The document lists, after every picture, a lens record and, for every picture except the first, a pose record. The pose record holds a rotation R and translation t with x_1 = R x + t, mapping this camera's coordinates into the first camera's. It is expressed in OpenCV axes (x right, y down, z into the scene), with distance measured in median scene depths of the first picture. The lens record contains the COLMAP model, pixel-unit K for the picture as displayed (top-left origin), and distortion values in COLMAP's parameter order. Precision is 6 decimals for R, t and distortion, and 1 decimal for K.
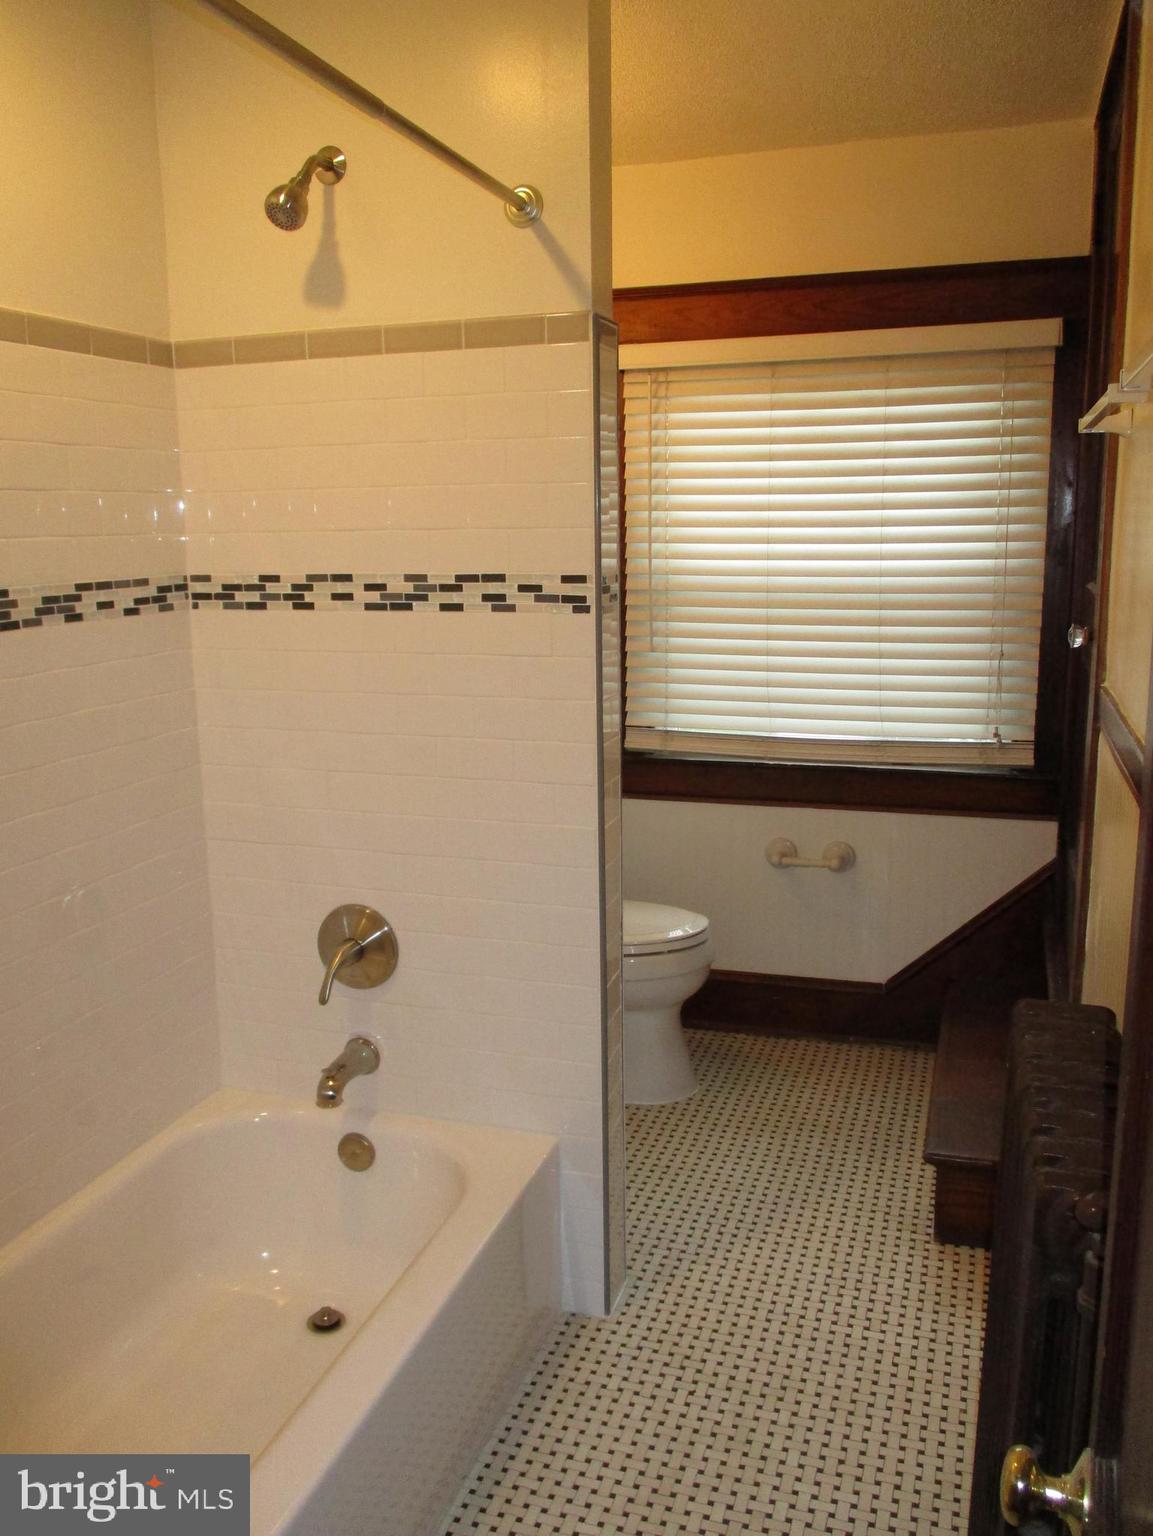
lens RADIAL K [[1257.7, 0, 576.5], [0, 1257.7, 768.0], [0, 0, 1]] dist [-0.029893, -0.006482]
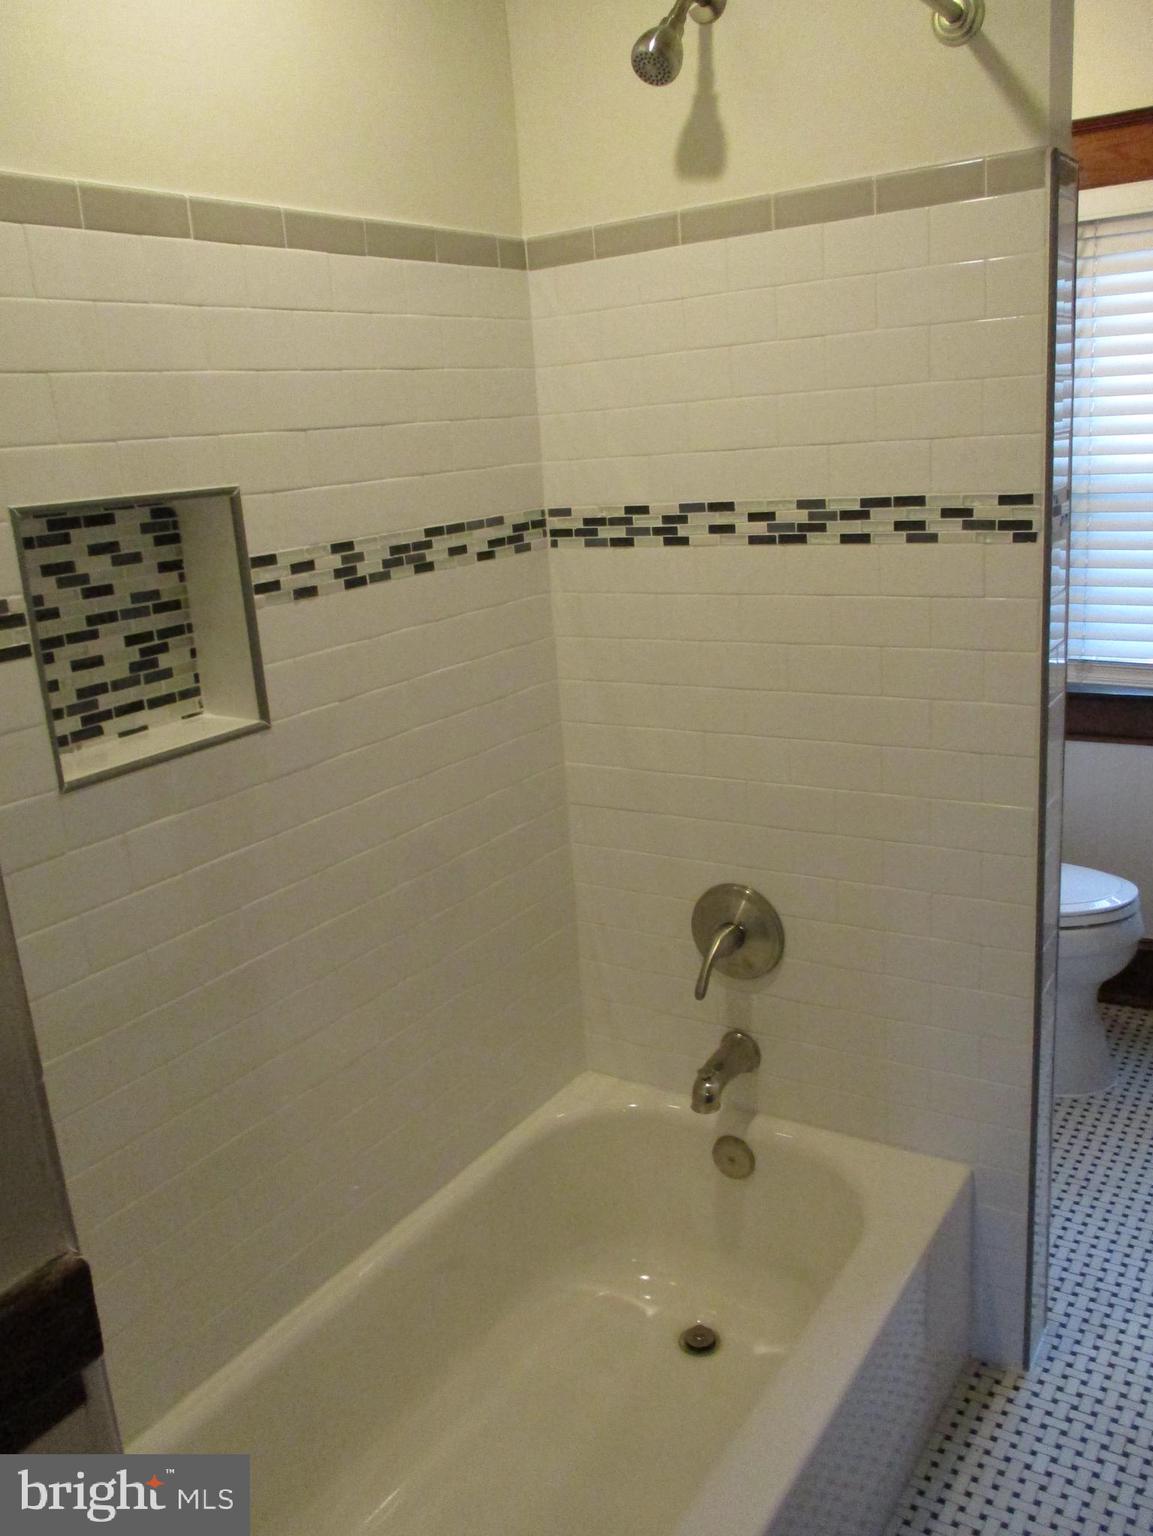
lens RADIAL K [[1257.7, 0, 576.5], [0, 1257.7, 768.0], [0, 0, 1]] dist [-0.029893, -0.006482]
pose [[0.964373, 0.012388, -0.264256, -0.055015], [0.009327, 0.996690, 0.080762, -0.044932], [0.264382, -0.080350, 0.961065, 0.146051]]
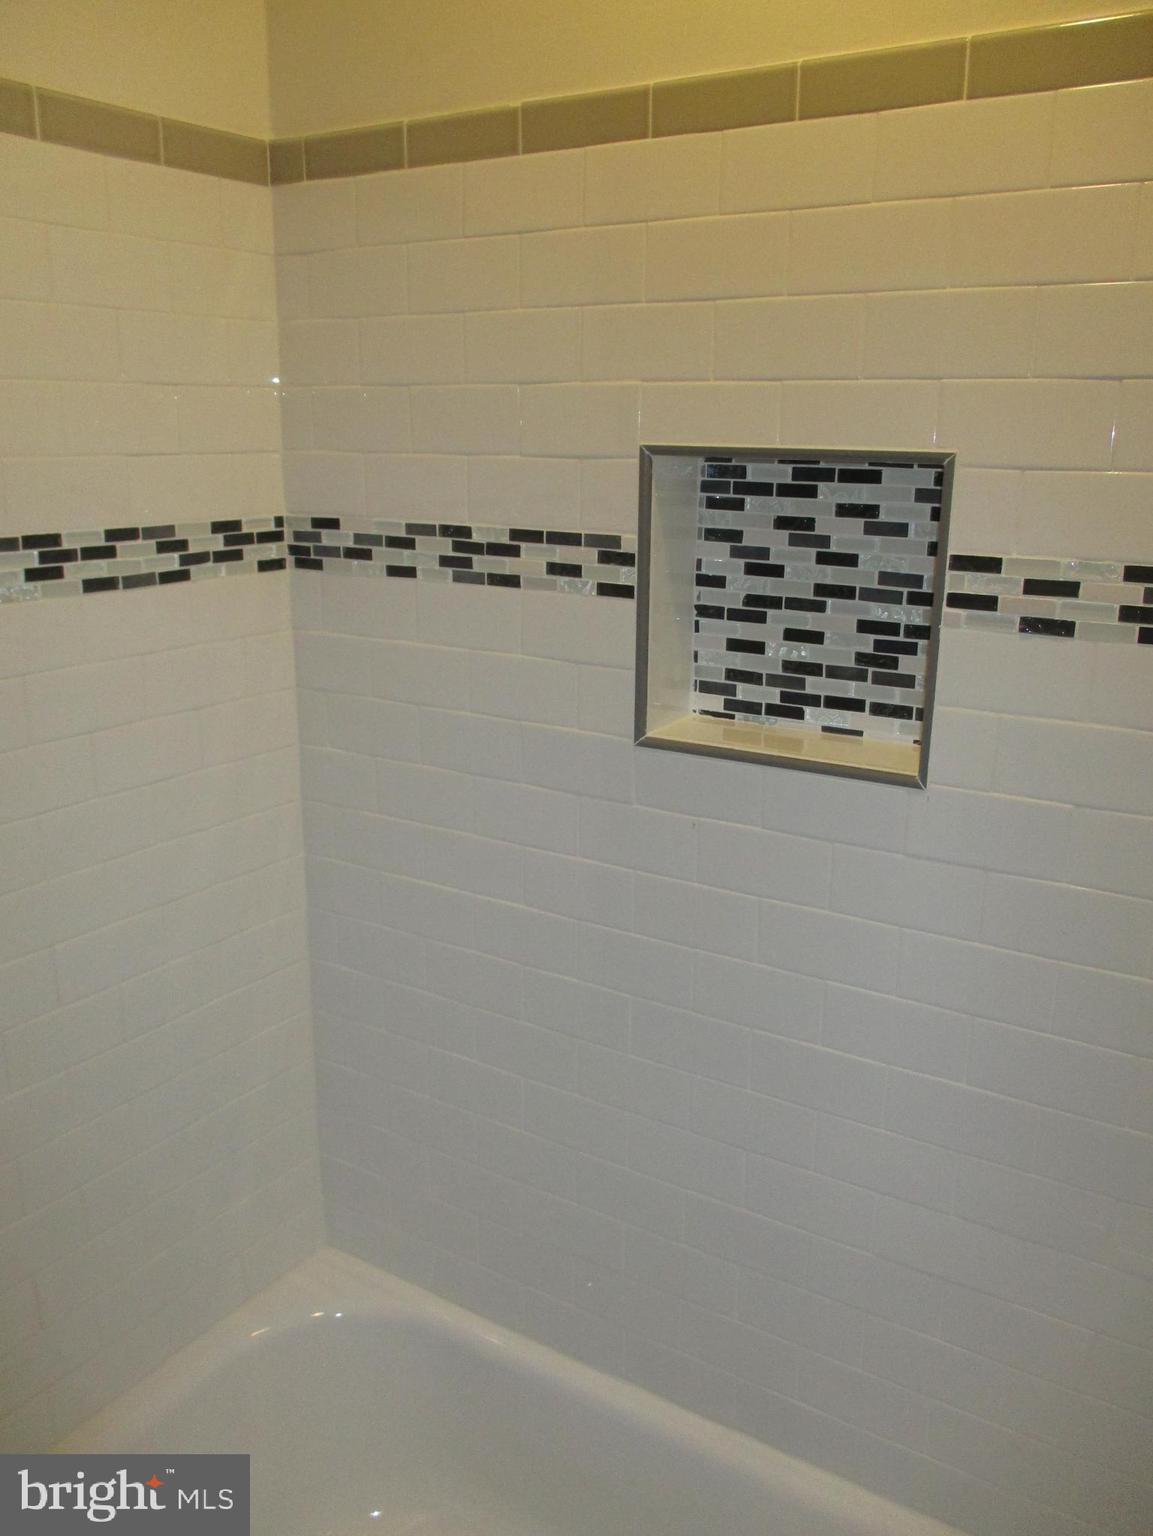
lens RADIAL K [[1373.3, 0, 576.5], [0, 1373.3, 768.0], [0, 0, 1]] dist [0.005613, 0.003253]
pose [[-0.277405, 0.244233, -0.929191, 0.346094], [-0.187416, 0.934813, 0.301662, -0.274707], [0.942296, 0.257828, -0.213549, 1.355055]]
